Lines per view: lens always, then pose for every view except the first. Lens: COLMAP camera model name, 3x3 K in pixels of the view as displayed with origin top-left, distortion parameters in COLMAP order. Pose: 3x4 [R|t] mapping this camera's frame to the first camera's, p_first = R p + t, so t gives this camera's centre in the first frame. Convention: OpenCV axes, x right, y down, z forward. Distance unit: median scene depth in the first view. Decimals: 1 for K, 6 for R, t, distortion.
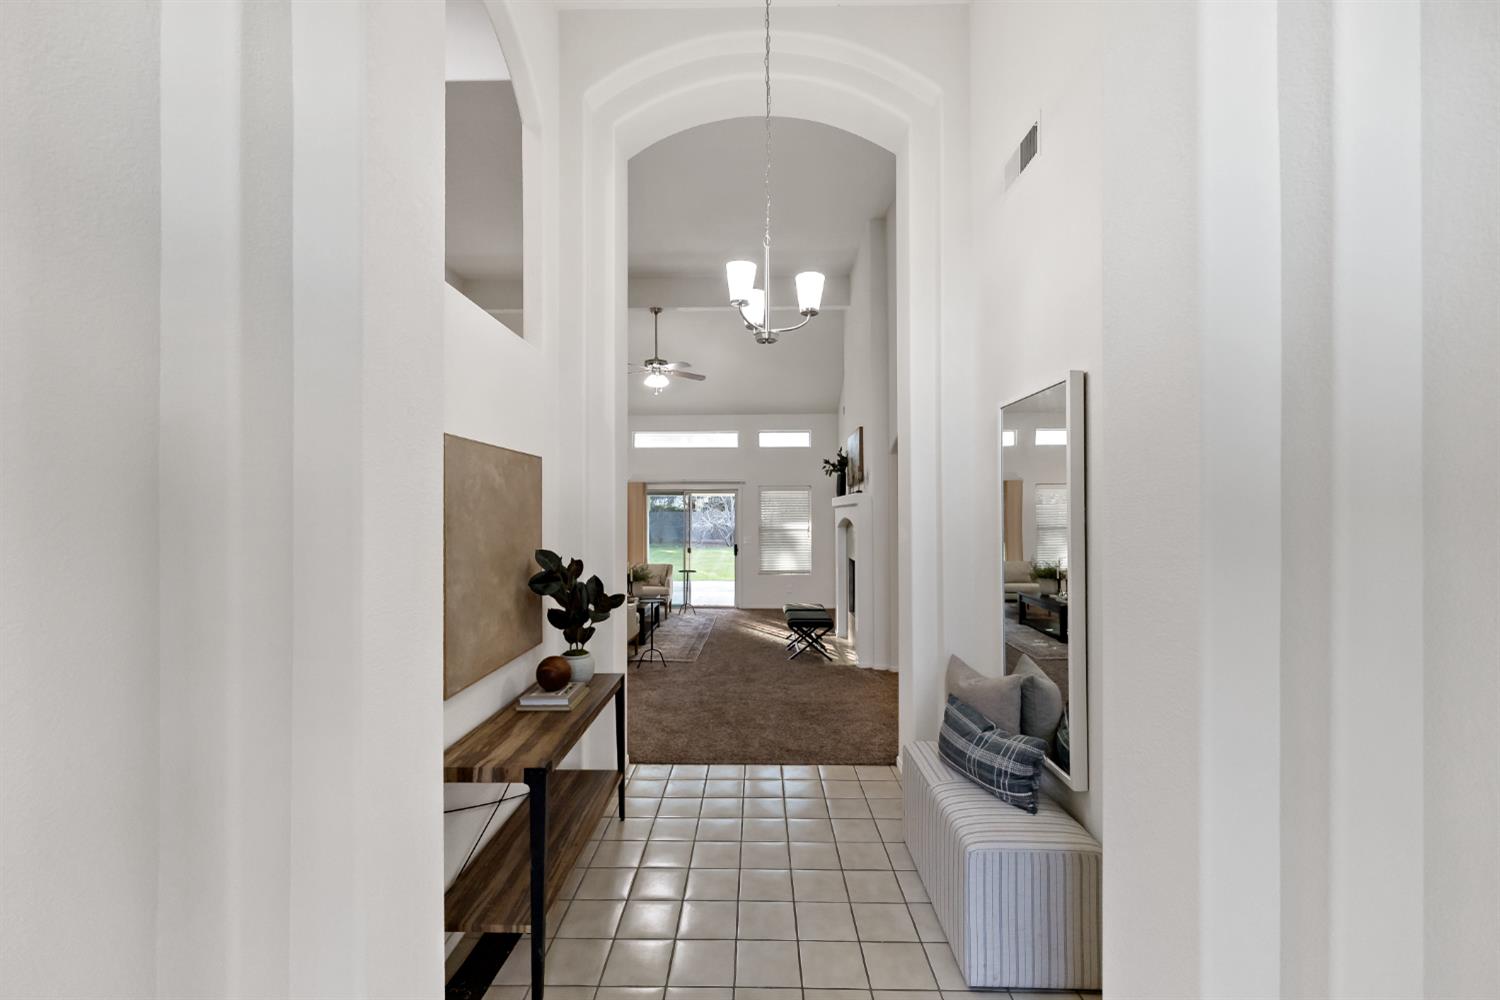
lens RADIAL K [[611.5, 0, 748.3], [0, 611.5, 507.4], [0, 0, 1]] dist [-0.000025, -0.000285]
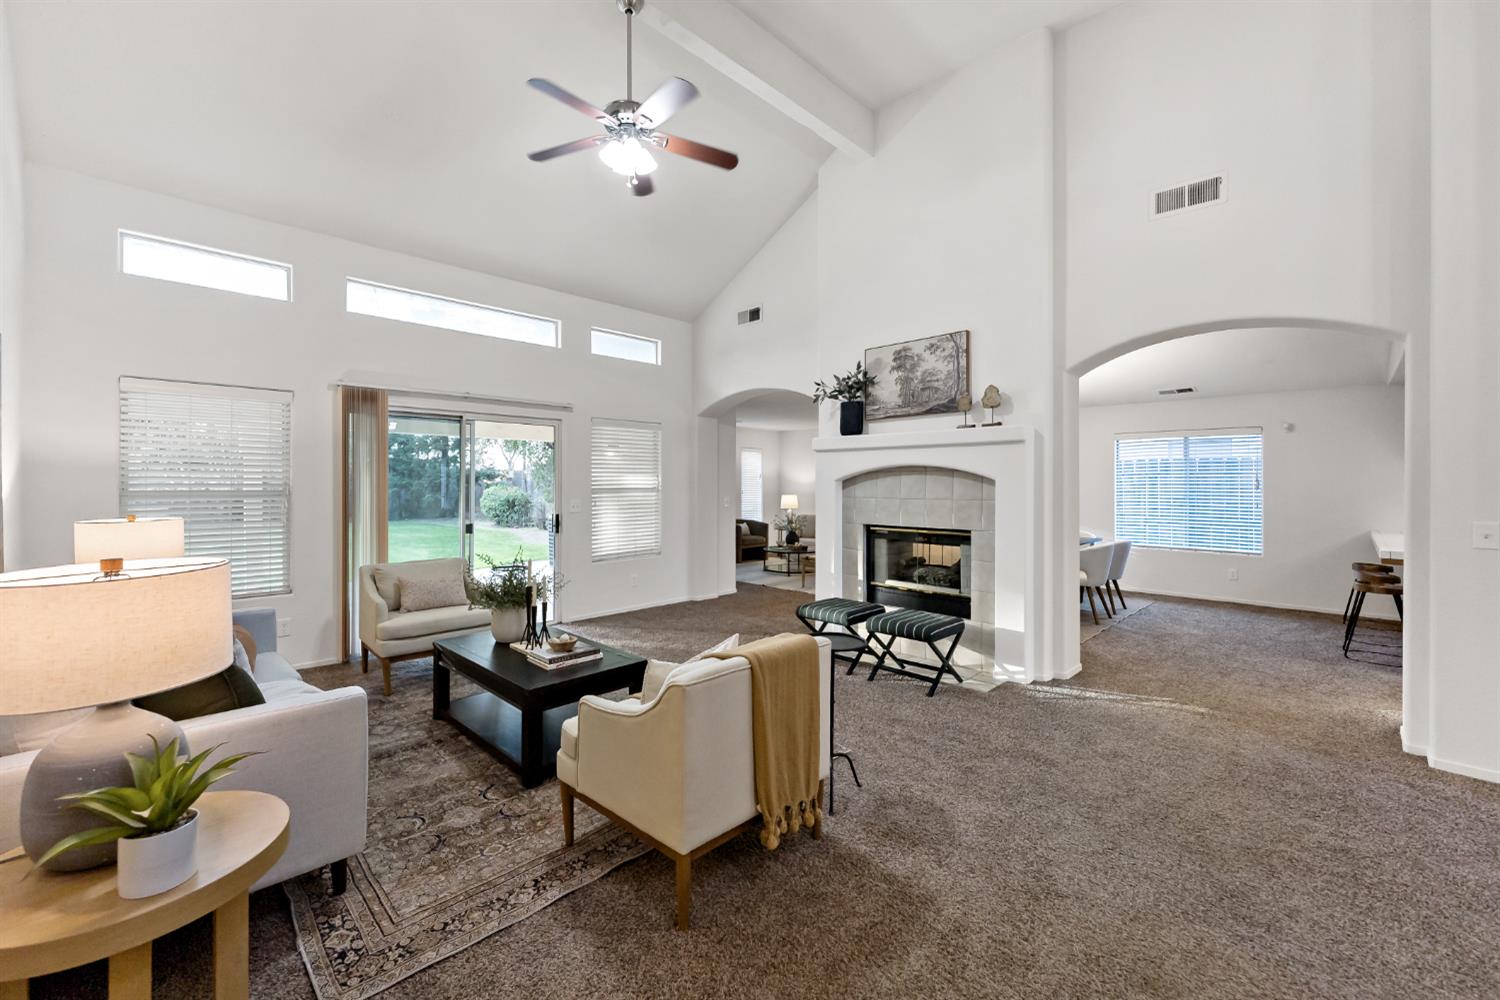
lens RADIAL K [[598.2, 0, 749.5], [0, 598.2, 484.6], [0, 0, 1]] dist [0.001260, 0.000035]
pose [[0.673783, 0.003007, 0.738923, -0.316800], [-0.012900, 0.999887, 0.007694, 0.025545], [-0.738817, -0.014717, 0.673745, 0.480815]]
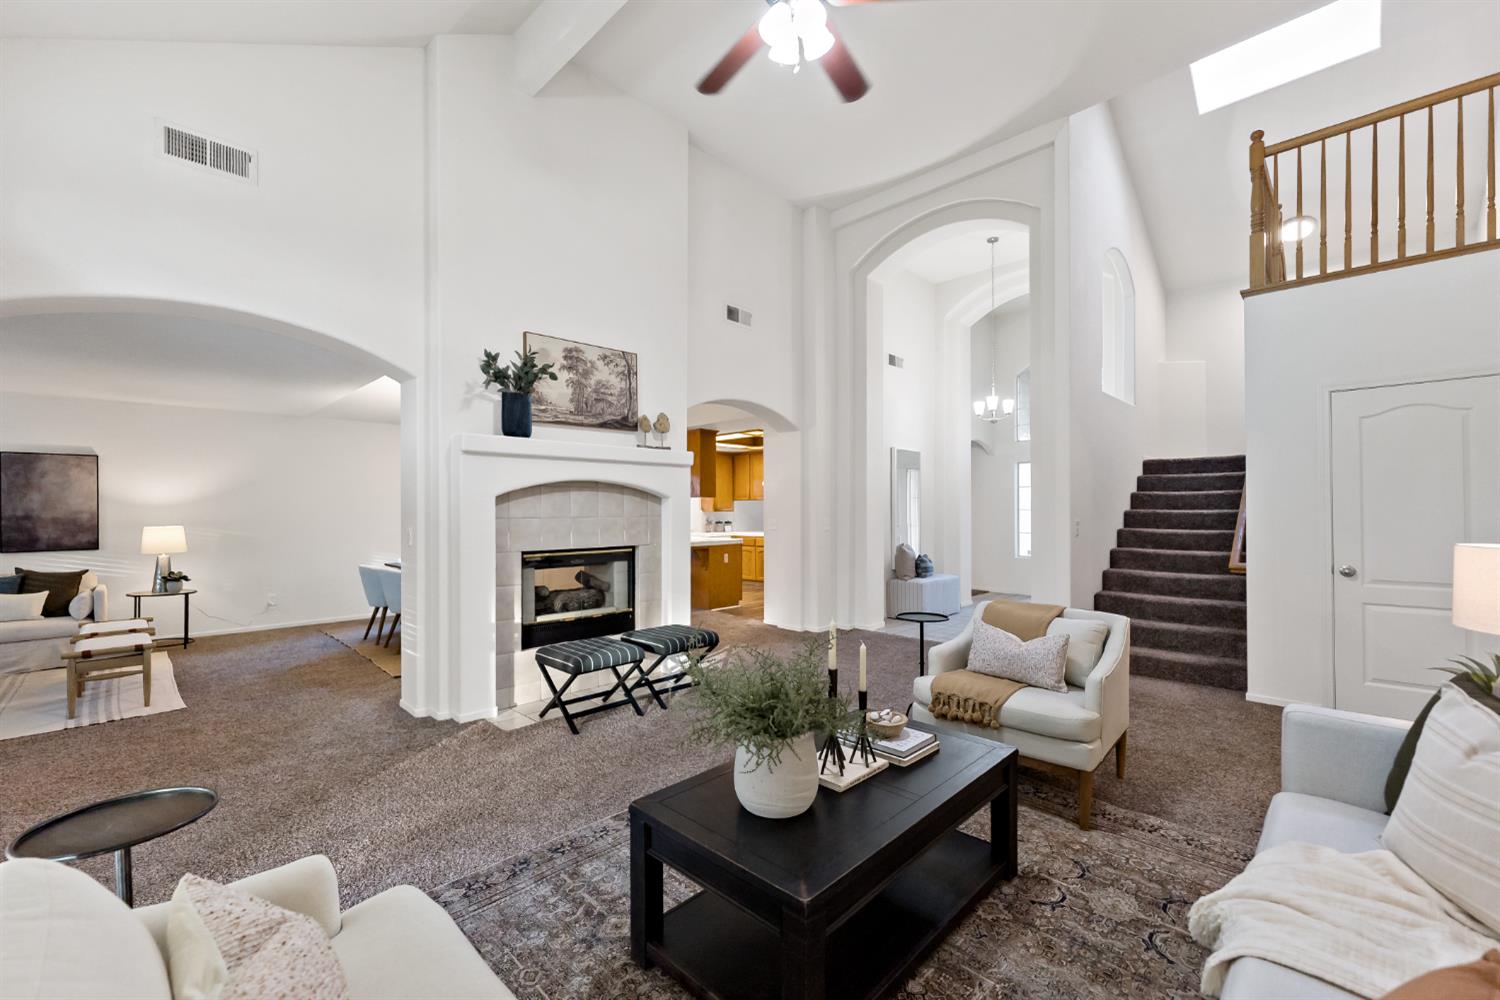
lens RADIAL K [[611.5, 0, 748.3], [0, 611.5, 507.4], [0, 0, 1]] dist [-0.000025, -0.000285]
pose [[-0.730198, 0.010772, 0.683150, -0.266402], [-0.000478, 0.999867, -0.016277, 0.038755], [-0.683235, -0.012212, -0.730096, 0.943610]]
